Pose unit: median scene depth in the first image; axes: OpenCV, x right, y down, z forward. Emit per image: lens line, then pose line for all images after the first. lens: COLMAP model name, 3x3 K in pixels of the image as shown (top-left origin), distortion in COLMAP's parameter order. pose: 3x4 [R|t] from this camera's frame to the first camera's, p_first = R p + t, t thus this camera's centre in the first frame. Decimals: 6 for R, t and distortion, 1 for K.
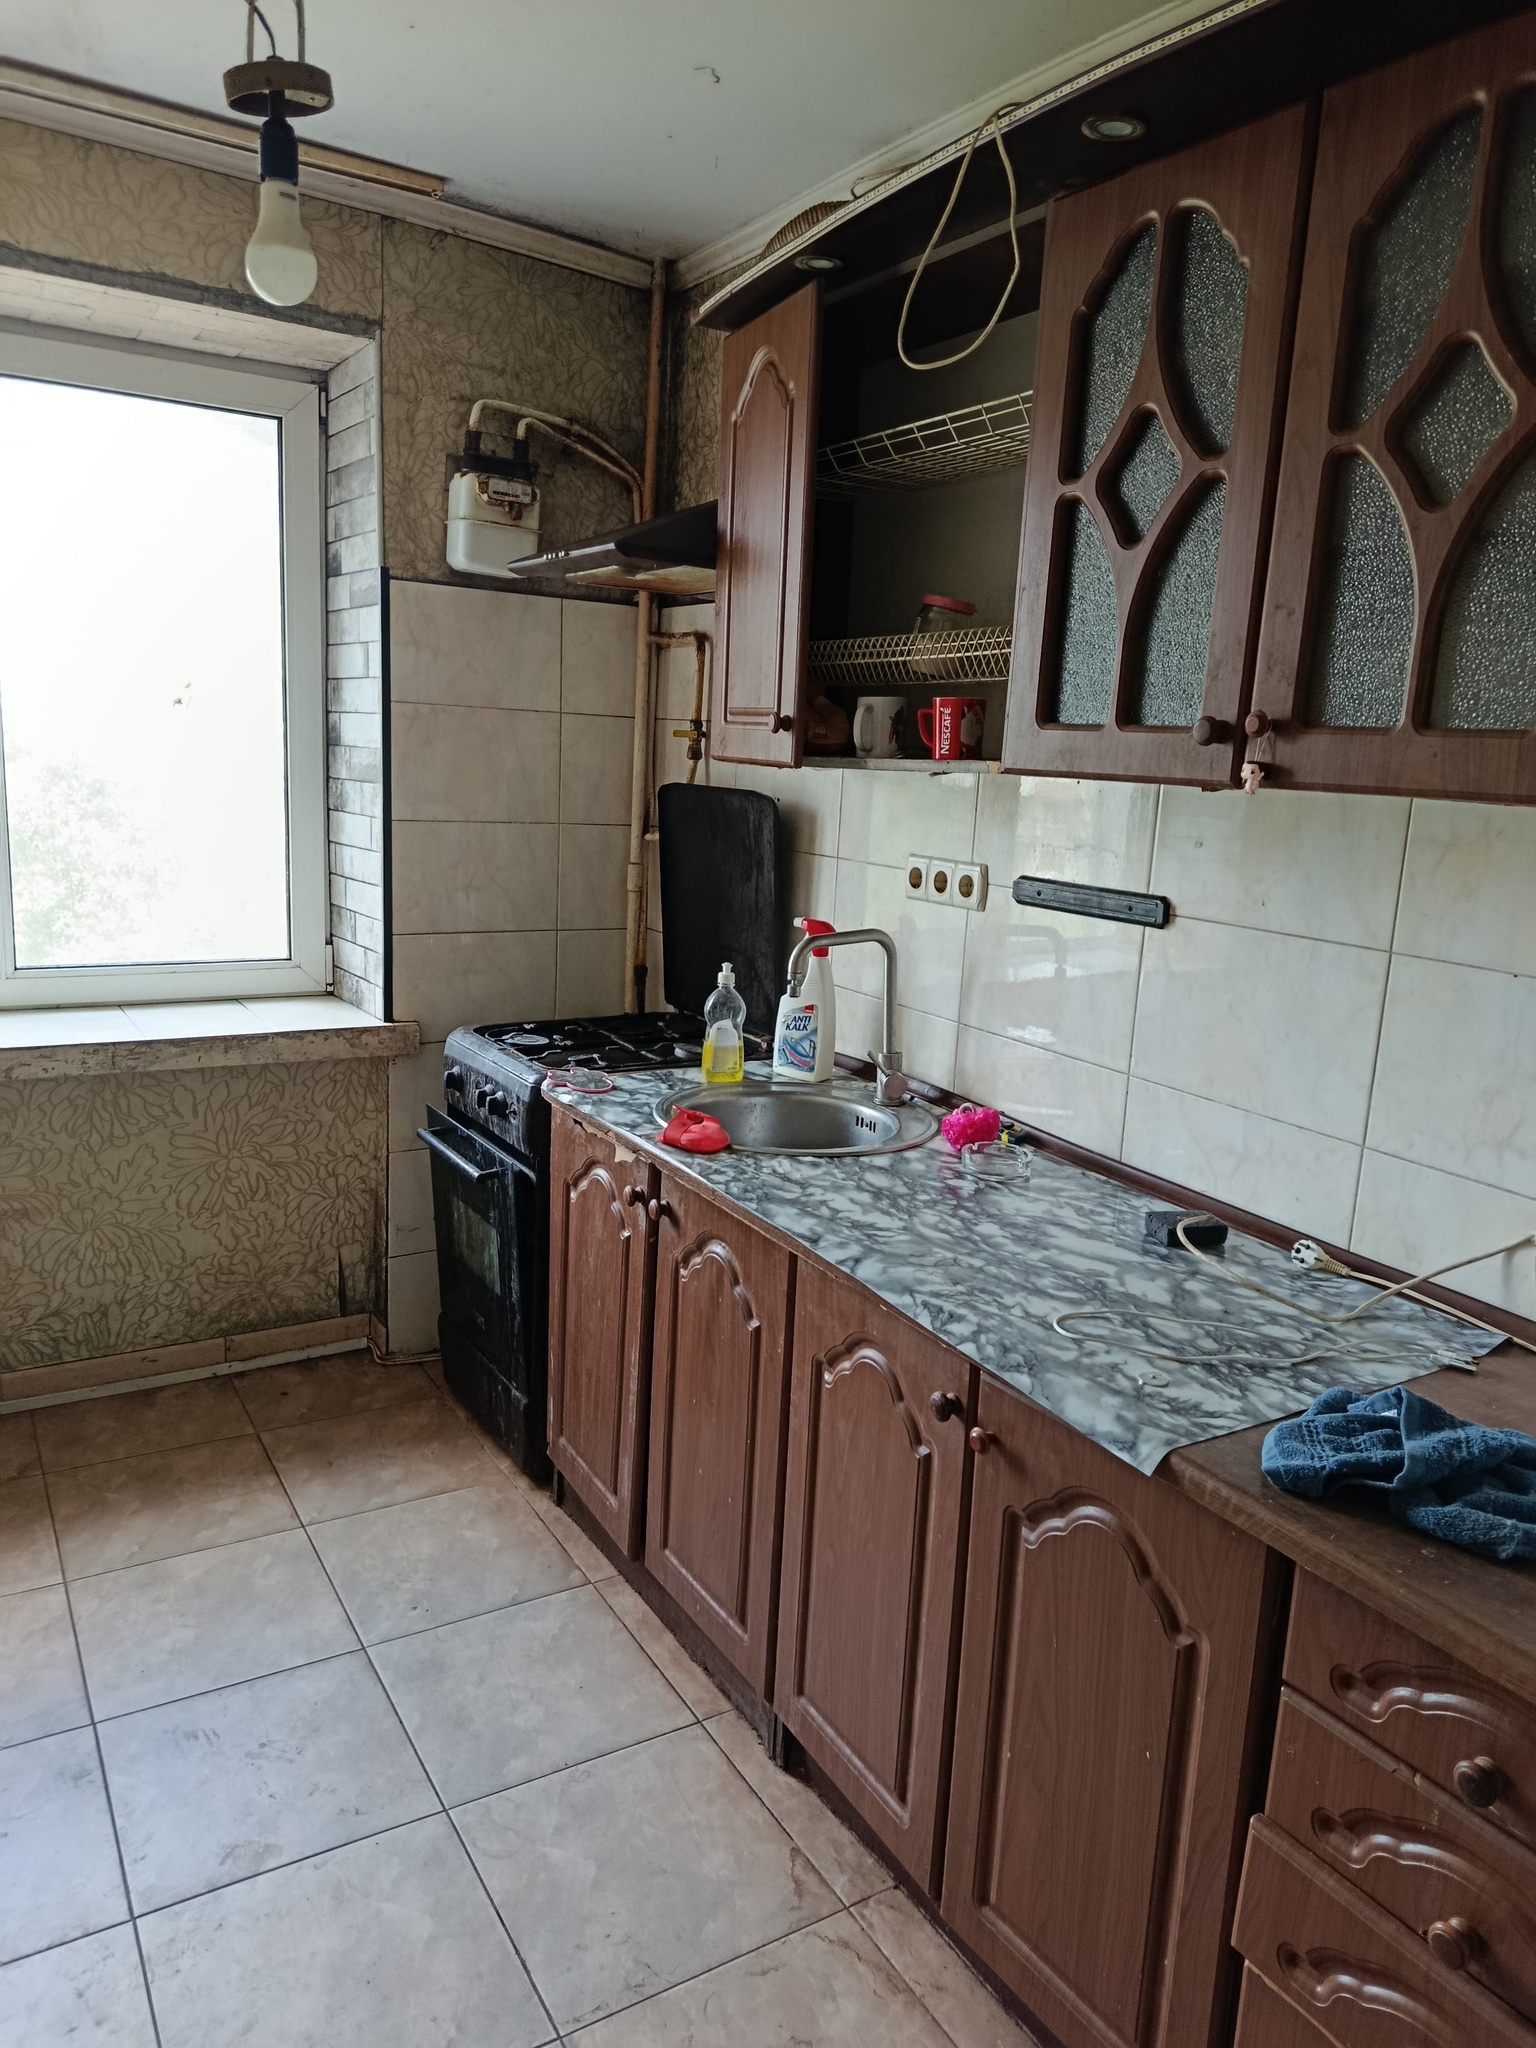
lens RADIAL K [[1399.5, 0, 750.1], [0, 1399.5, 1063.4], [0, 0, 1]] dist [0.021710, -0.039064]
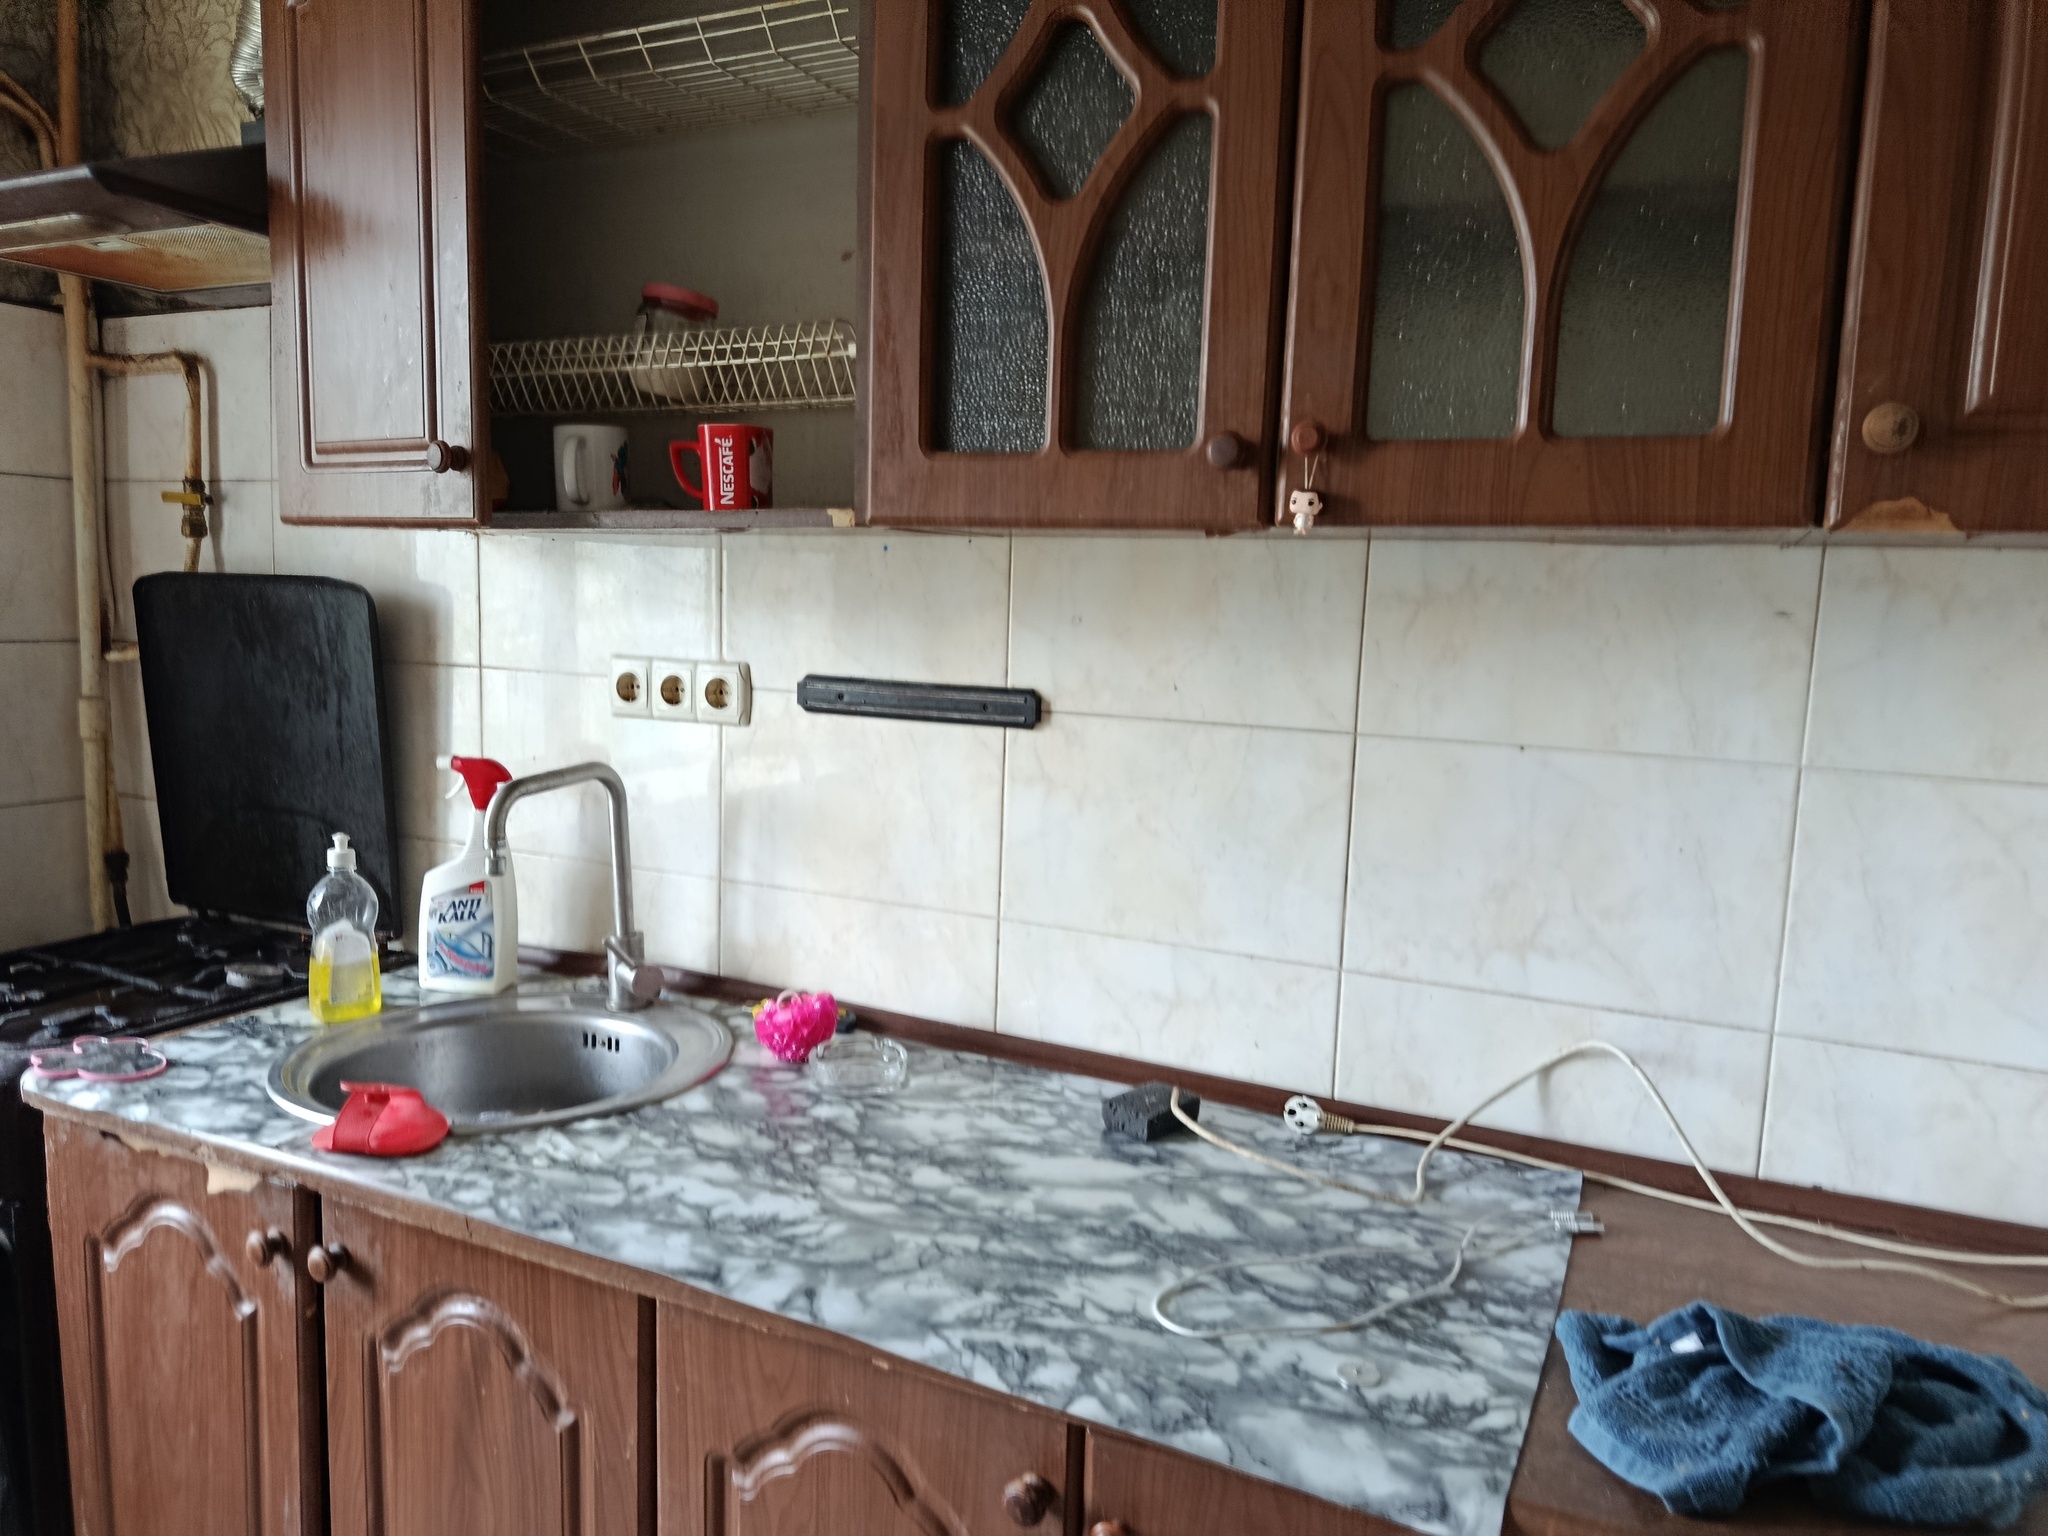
lens RADIAL K [[1399.5, 0, 1037.2], [0, 1399.5, 797.1], [0, 0, 1]] dist [0.021710, -0.039064]
pose [[0.826567, -0.100642, 0.553767, -0.139859], [0.131893, 0.991123, -0.016741, -0.045757], [-0.547166, 0.086876, 0.832503, 0.359034]]
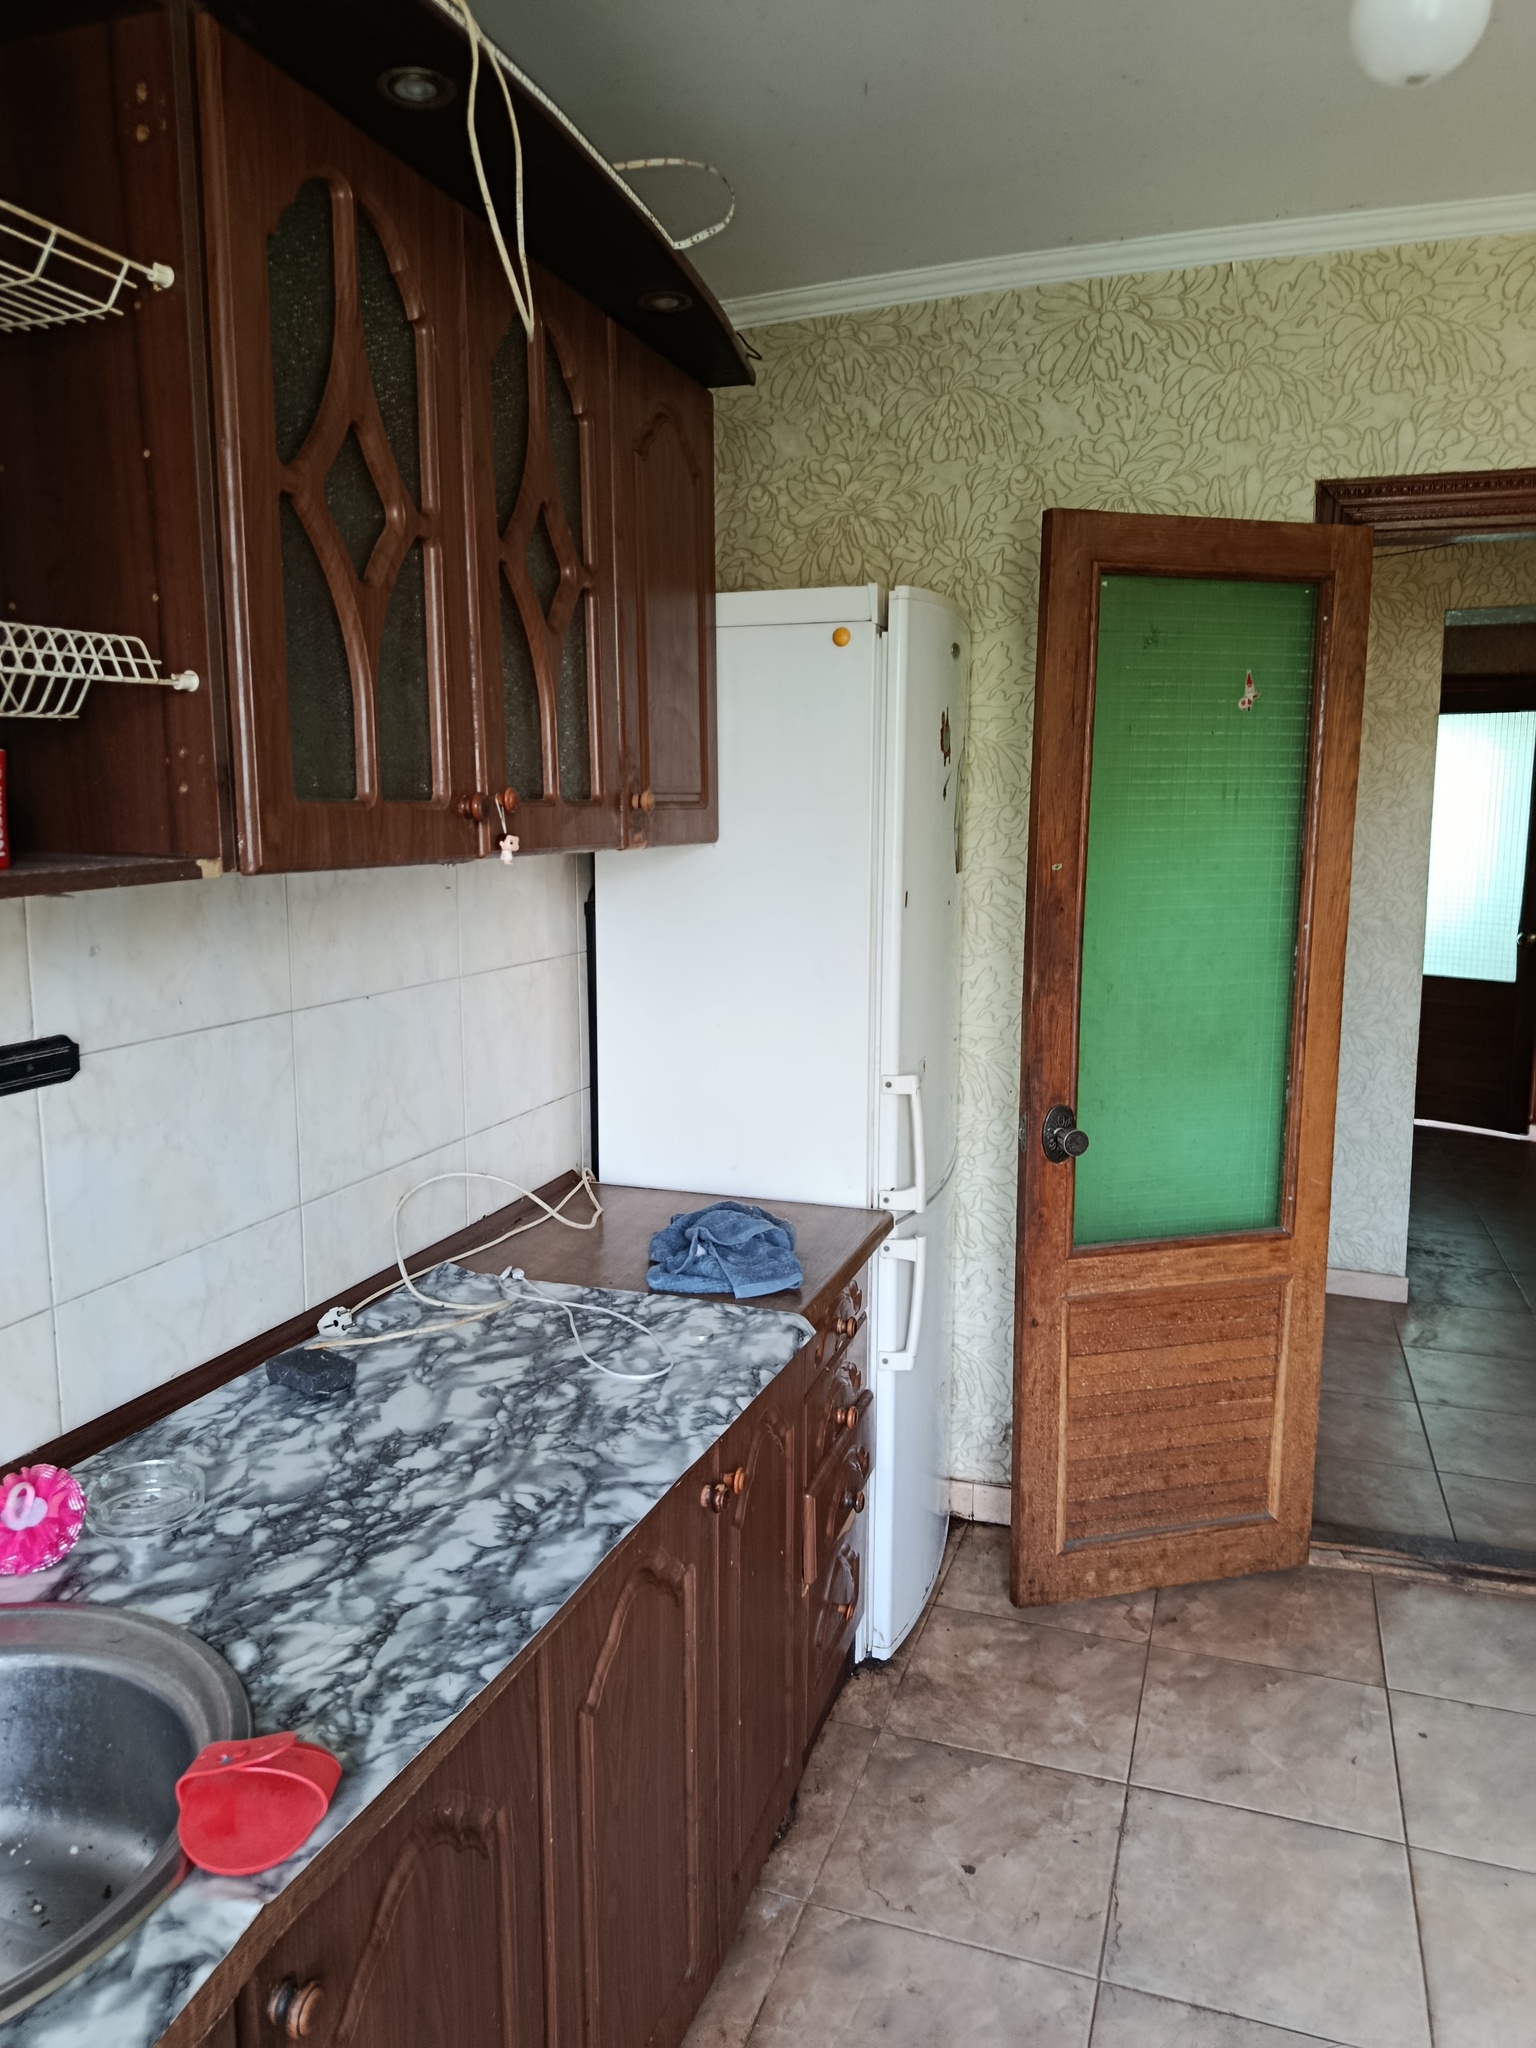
lens RADIAL K [[1399.5, 0, 776.5], [0, 1399.5, 1037.6], [0, 0, 1]] dist [0.021710, -0.039064]
pose [[-0.646463, -0.166394, 0.744579, -0.451208], [0.144931, 0.931375, 0.333970, -0.300431], [-0.749053, 0.323812, -0.577984, 1.147274]]
